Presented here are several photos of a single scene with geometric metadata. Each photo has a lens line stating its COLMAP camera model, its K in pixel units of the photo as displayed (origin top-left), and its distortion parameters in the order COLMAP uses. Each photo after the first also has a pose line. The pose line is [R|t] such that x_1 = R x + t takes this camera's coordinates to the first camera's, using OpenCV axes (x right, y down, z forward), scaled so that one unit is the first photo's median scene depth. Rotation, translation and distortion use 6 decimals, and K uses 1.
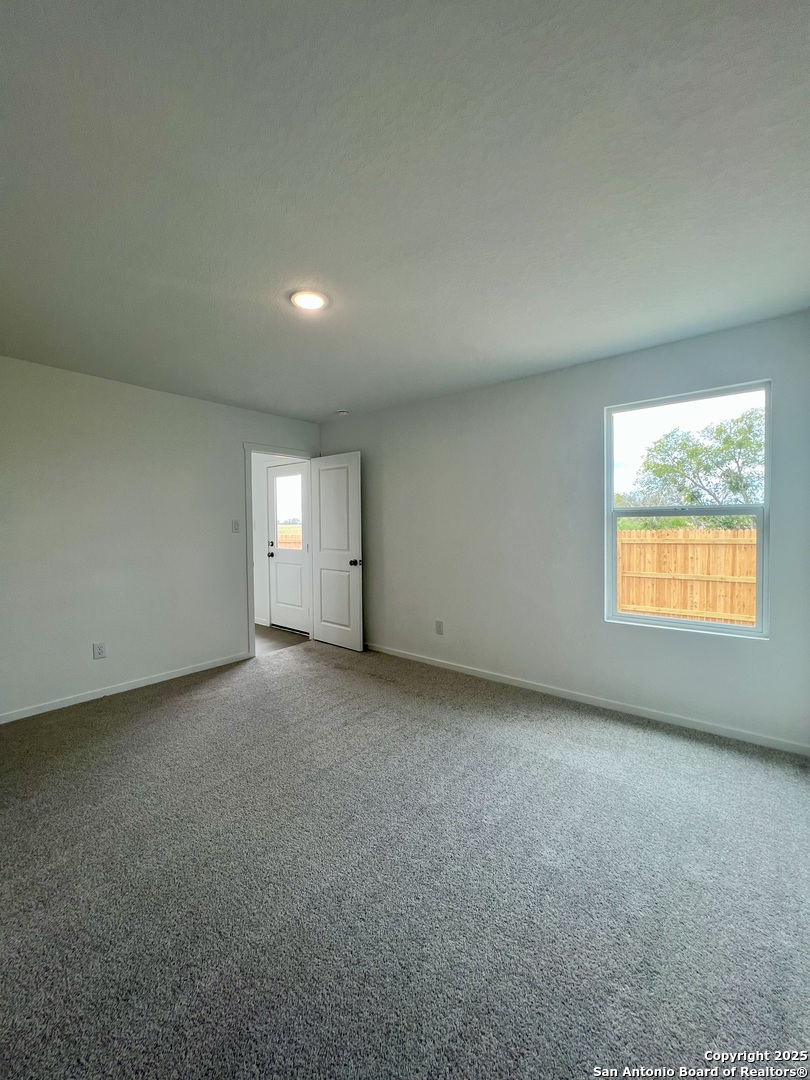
lens RADIAL K [[431.6, 0, 407.9], [0, 431.6, 533.8], [0, 0, 1]] dist [-0.003326, 0.000870]
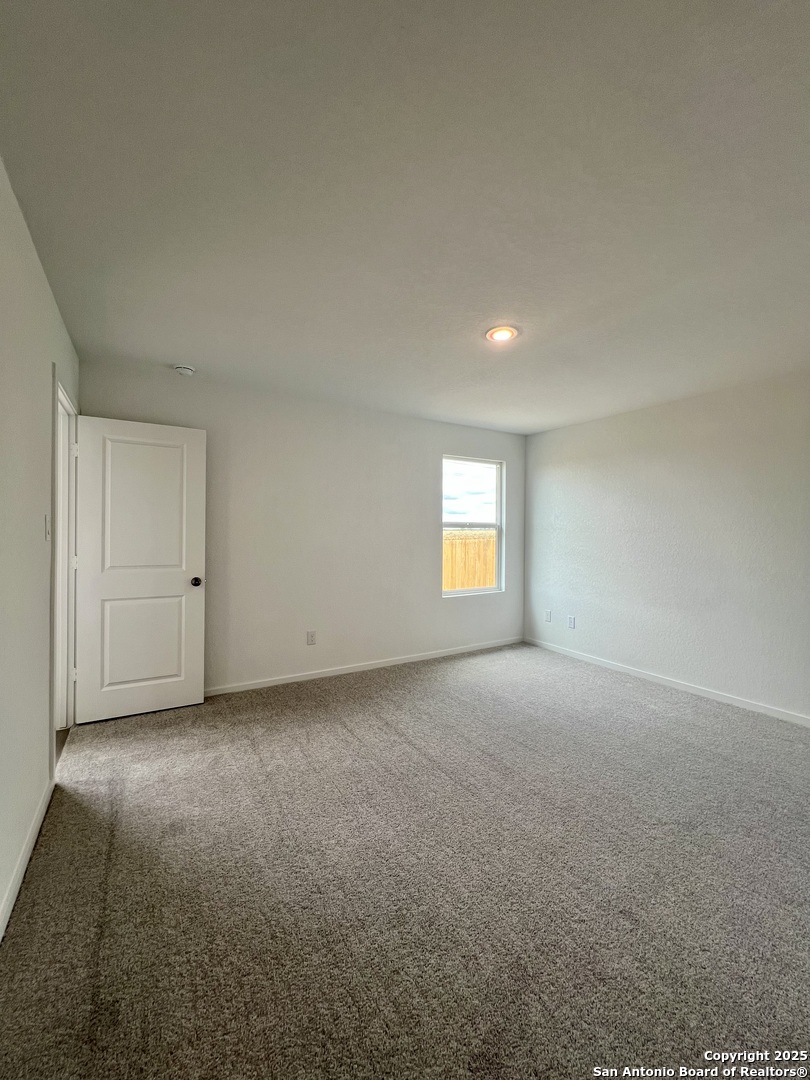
lens RADIAL K [[431.6, 0, 409.3], [0, 431.6, 543.0], [0, 0, 1]] dist [-0.003326, 0.000870]
pose [[0.344141, -0.007124, 0.938891, -0.745677], [0.014637, 0.999890, 0.002222, 0.006139], [-0.938804, 0.012978, 0.344207, 0.456217]]
